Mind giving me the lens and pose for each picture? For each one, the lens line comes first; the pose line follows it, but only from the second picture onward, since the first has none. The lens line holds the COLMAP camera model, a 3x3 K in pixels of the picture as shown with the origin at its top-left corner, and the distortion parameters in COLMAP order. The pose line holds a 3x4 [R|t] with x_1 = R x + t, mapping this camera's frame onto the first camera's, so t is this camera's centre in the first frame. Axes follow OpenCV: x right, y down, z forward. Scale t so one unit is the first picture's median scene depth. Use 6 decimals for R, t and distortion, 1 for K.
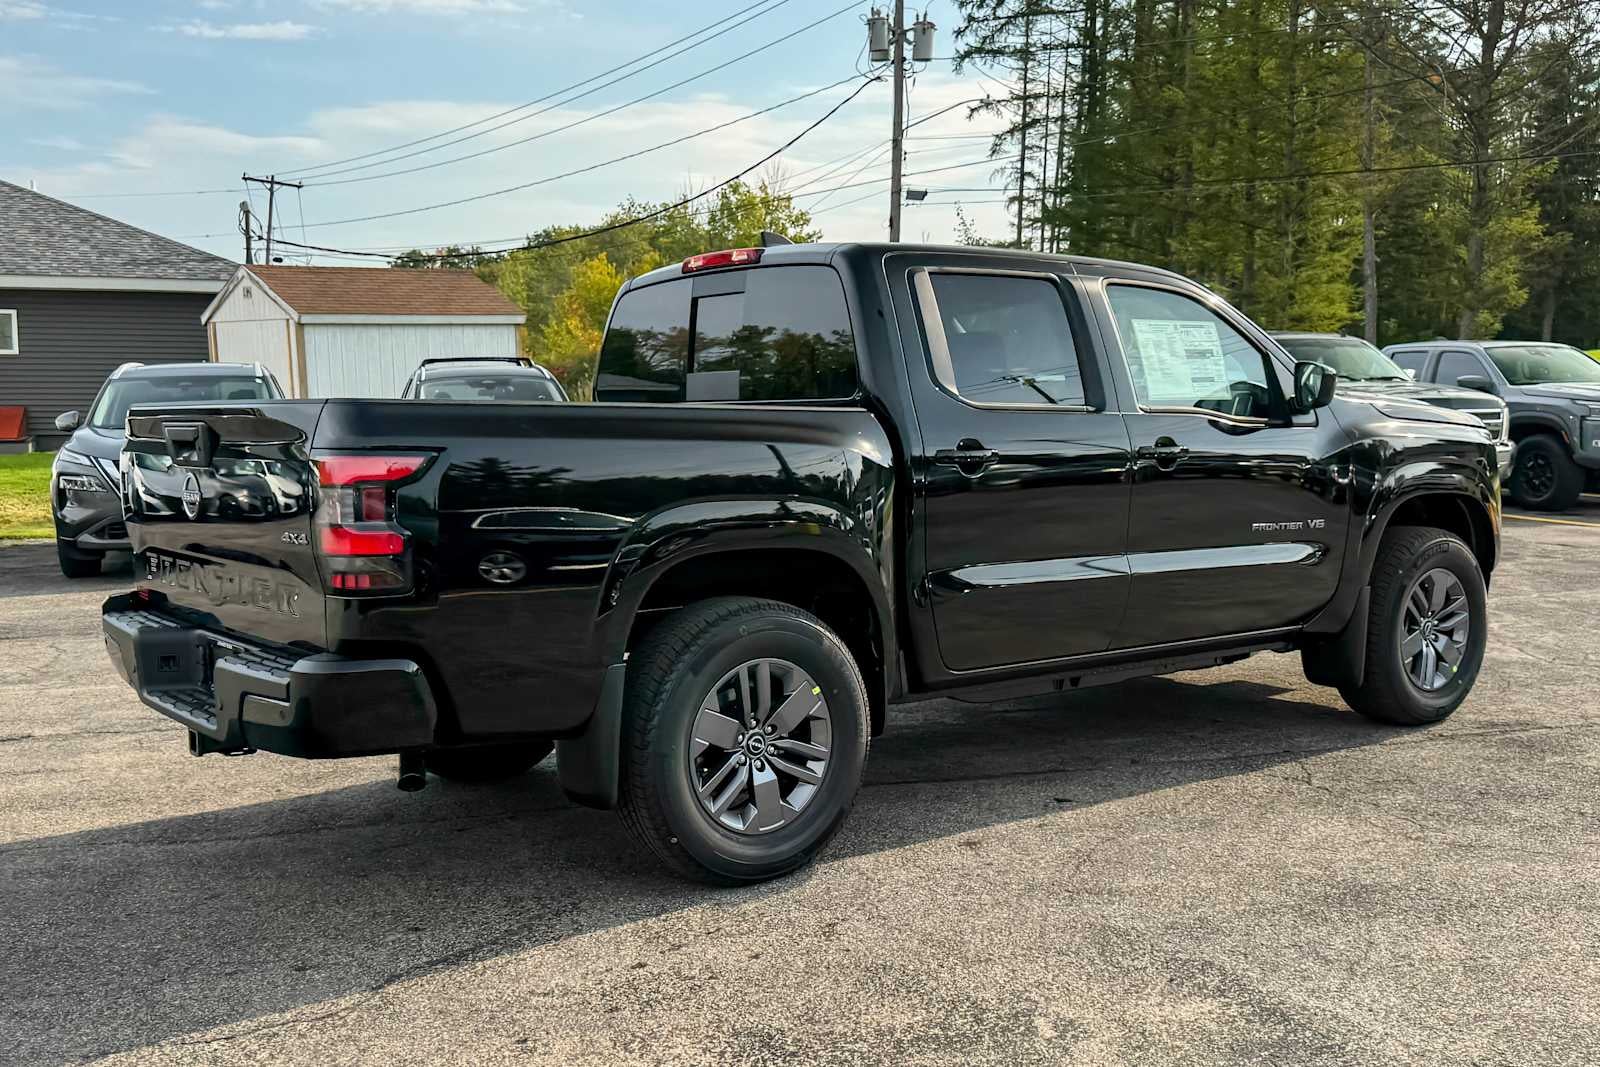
lens RADIAL K [[1518.8, 0, 800.0], [0, 1518.8, 533.5], [0, 0, 1]] dist [0.215175, -0.436901]
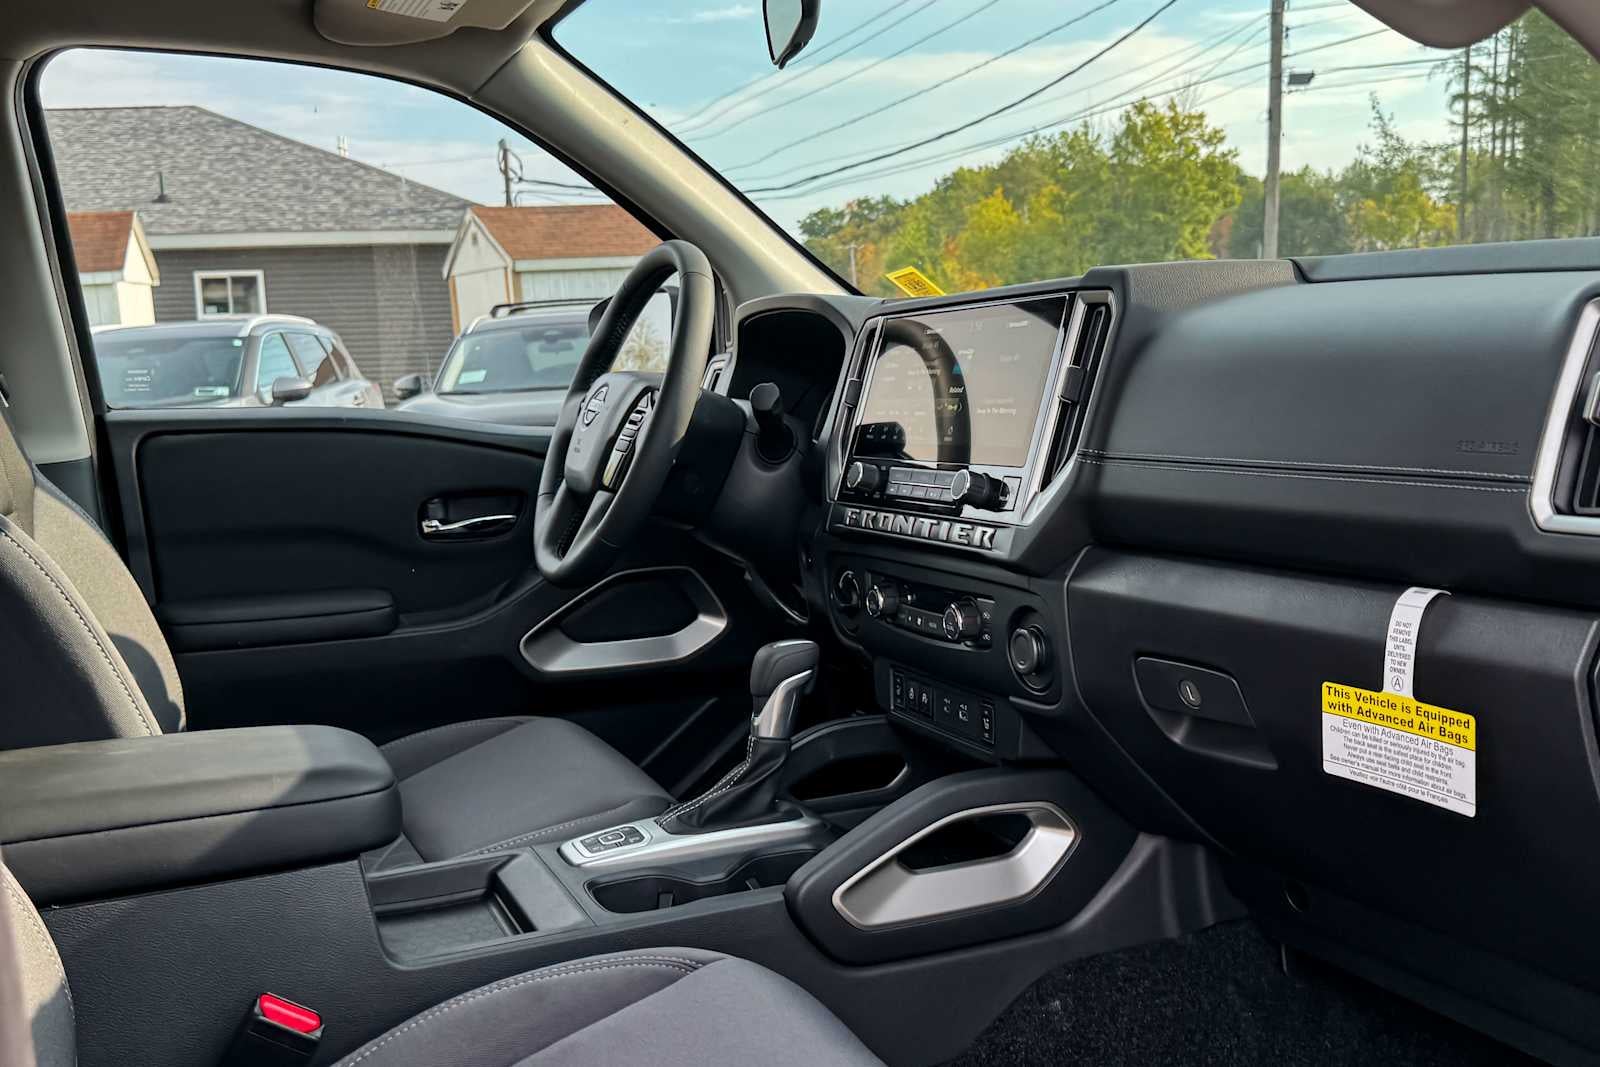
lens RADIAL K [[1577.5, 0, 856.1], [0, 1577.5, 533.0], [0, 0, 1]] dist [0.220038, -0.520155]
pose [[0.975339, -0.009367, -0.220513, 0.031736], [0.016418, 0.999410, 0.030165, -0.008679], [0.220100, -0.033042, 0.974918, 0.103332]]
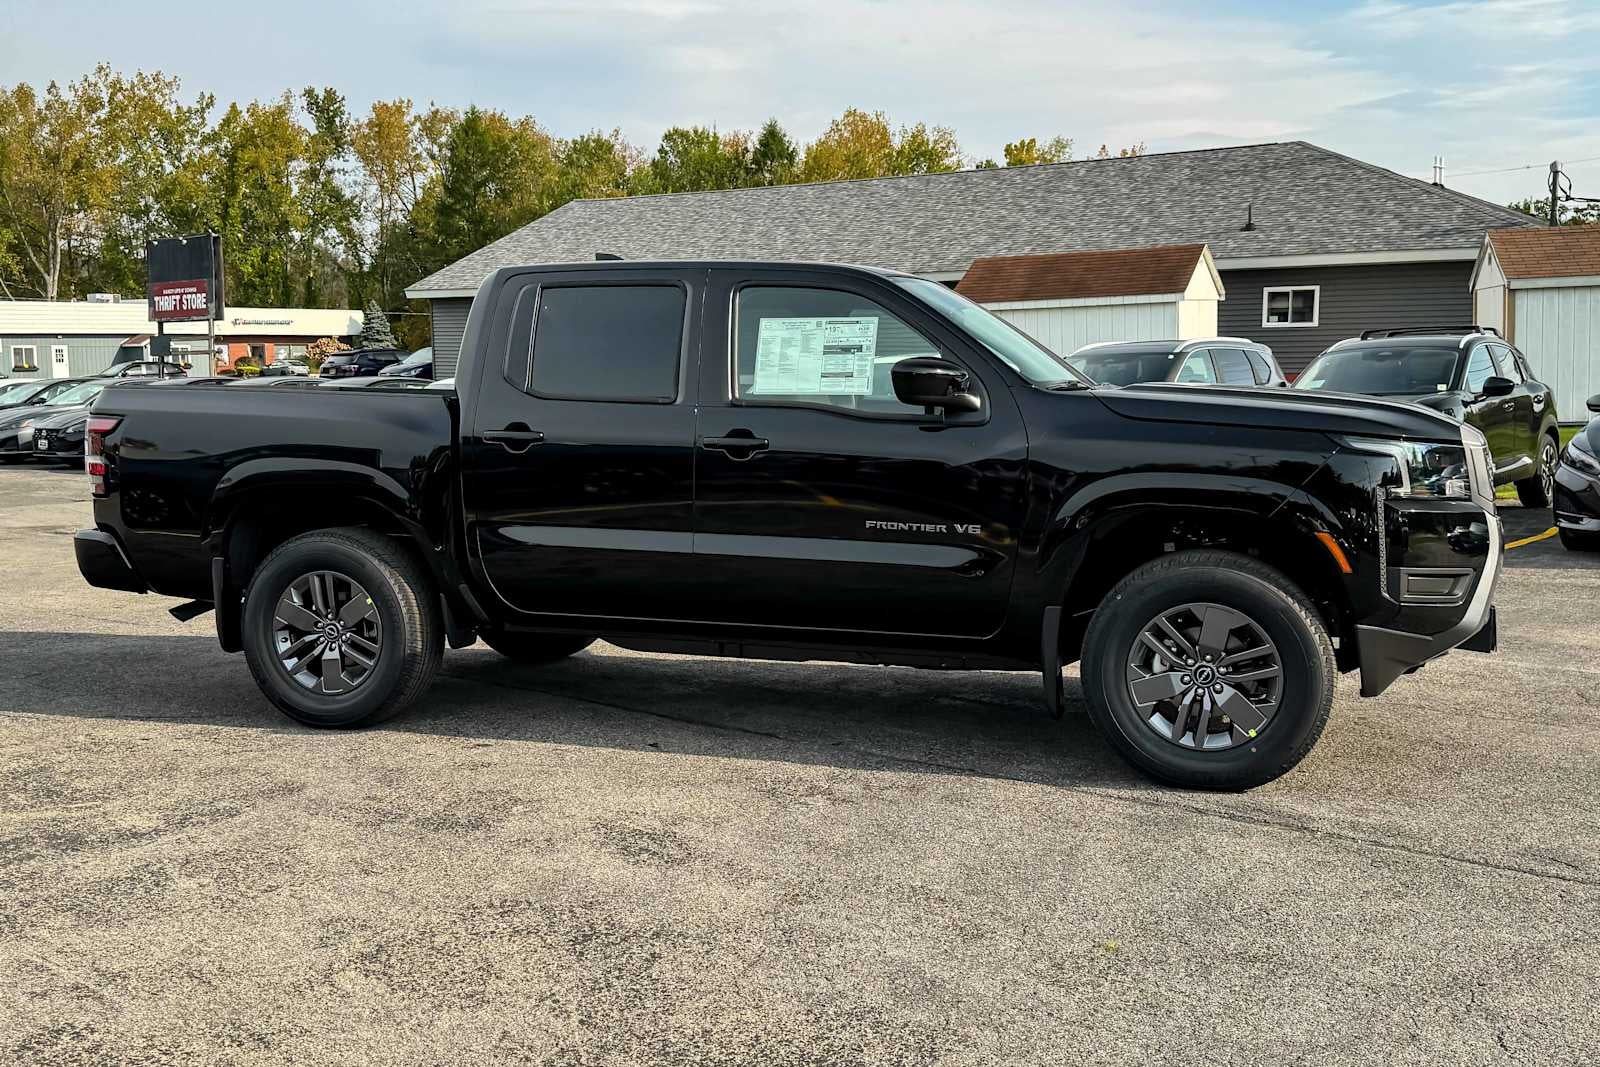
lens RADIAL K [[1518.8, 0, 800.0], [0, 1518.8, 533.5], [0, 0, 1]] dist [0.215175, -0.436901]
pose [[0.588734, 0.092162, -0.803055, 0.122121], [-0.073705, 0.995461, 0.060209, -0.006267], [0.804959, 0.023742, 0.592855, 0.044508]]
